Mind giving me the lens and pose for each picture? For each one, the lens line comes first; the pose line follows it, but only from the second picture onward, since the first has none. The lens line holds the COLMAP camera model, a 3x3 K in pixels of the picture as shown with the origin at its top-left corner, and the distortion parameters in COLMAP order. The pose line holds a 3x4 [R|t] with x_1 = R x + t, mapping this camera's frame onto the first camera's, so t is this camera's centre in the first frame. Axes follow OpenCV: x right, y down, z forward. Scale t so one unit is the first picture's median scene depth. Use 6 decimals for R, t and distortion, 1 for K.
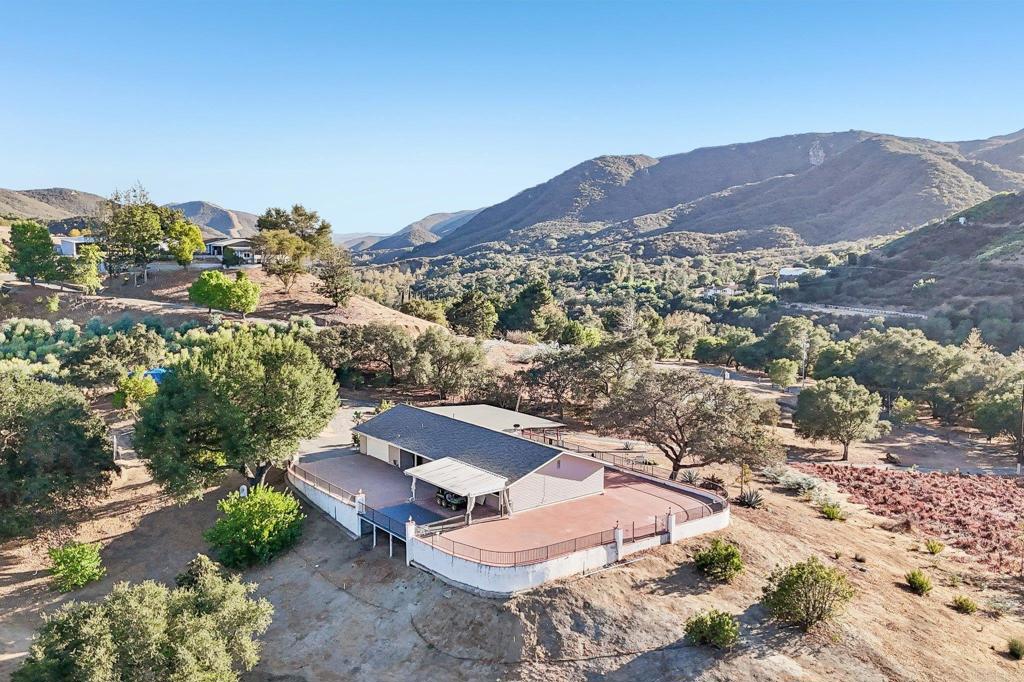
lens RADIAL K [[894.1, 0, 513.9], [0, 894.1, 343.8], [0, 0, 1]] dist [0.110127, -0.168164]
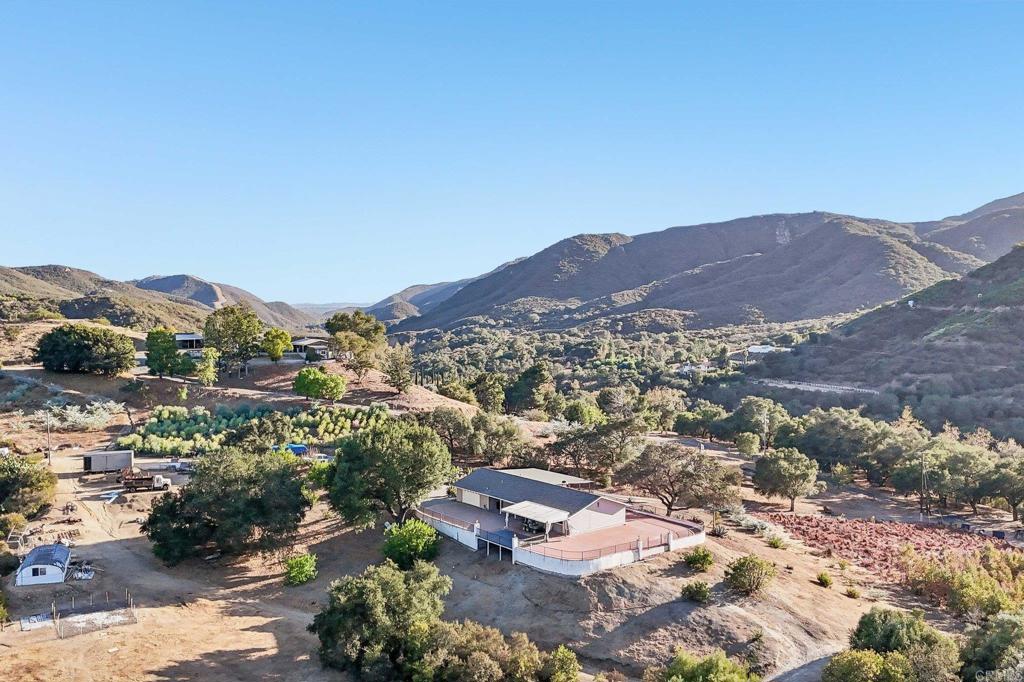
lens RADIAL K [[894.1, 0, 513.2], [0, 894.1, 335.4], [0, 0, 1]] dist [0.110127, -0.168164]
pose [[0.999659, -0.000974, 0.026083, -0.074788], [0.003213, 0.996296, -0.085934, -0.015069], [-0.025903, 0.085989, 0.995959, -0.322740]]
